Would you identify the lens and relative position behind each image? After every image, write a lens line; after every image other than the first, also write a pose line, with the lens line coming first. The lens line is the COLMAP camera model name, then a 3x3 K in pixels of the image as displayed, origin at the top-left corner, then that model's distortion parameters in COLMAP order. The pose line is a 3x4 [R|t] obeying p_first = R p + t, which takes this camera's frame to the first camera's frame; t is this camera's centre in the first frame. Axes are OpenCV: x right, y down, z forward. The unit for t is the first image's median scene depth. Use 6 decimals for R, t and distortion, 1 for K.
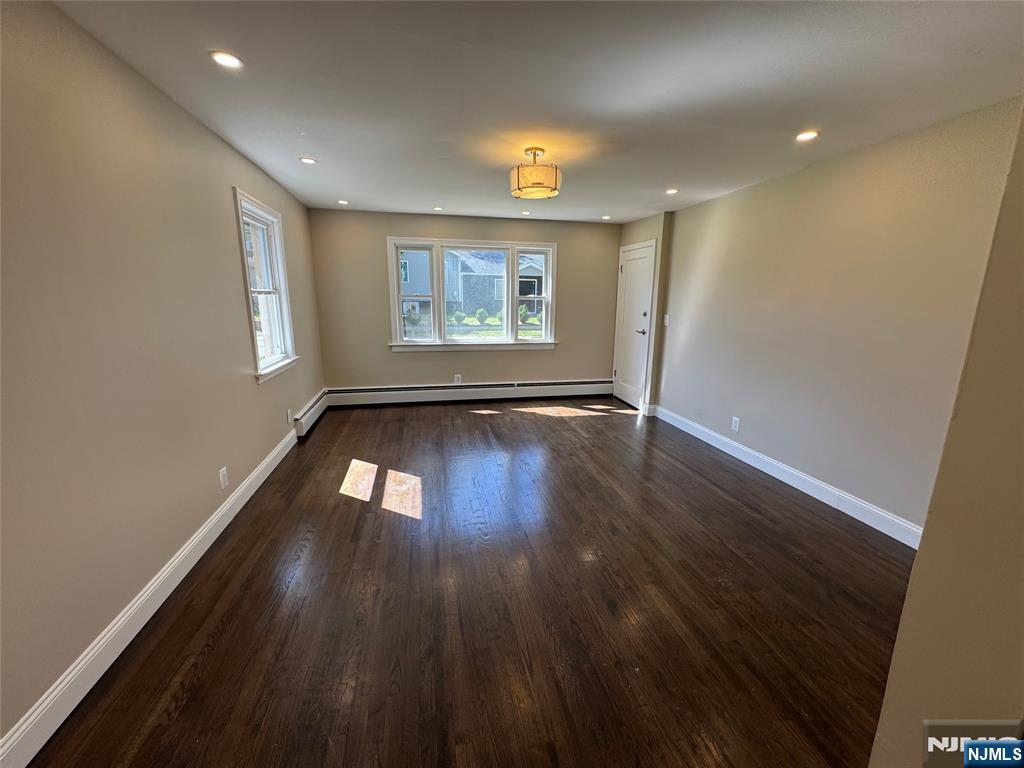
lens RADIAL K [[407.8, 0, 512.0], [0, 407.8, 384.0], [0, 0, 1]] dist [-0.006335, -0.000062]
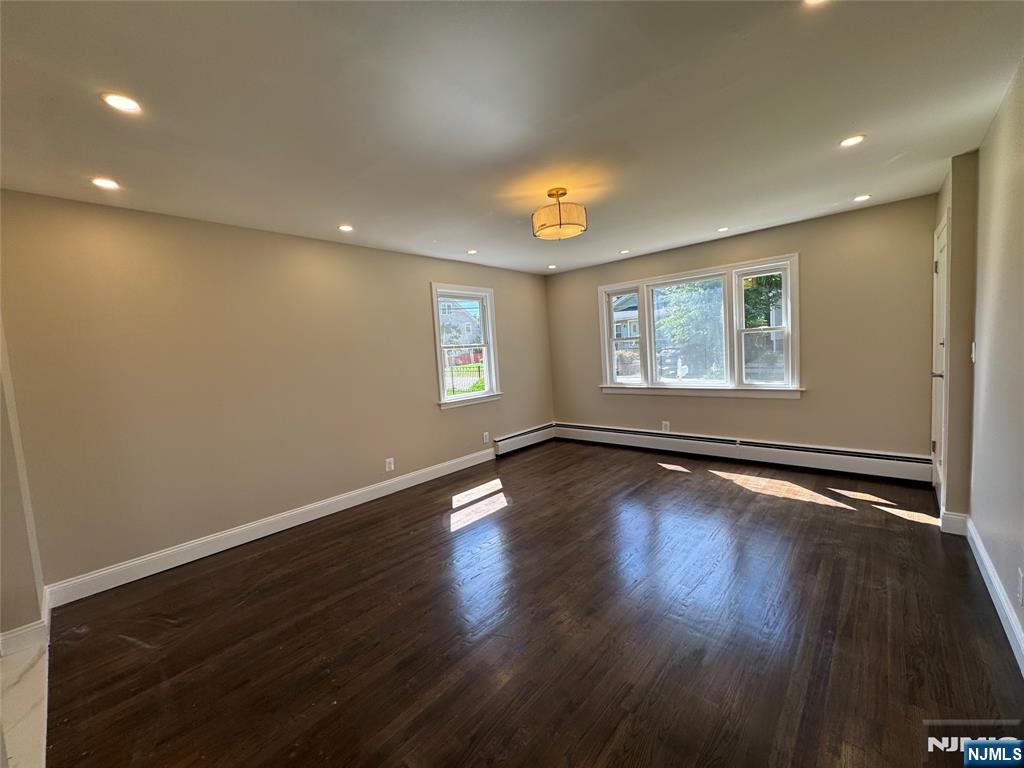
lens RADIAL K [[407.8, 0, 512.0], [0, 407.8, 384.0], [0, 0, 1]] dist [-0.006335, -0.000062]
pose [[0.576811, 0.021742, -0.816588, 0.439173], [-0.104752, 0.993361, -0.047544, -0.029372], [0.810133, 0.112963, 0.575260, 0.217177]]
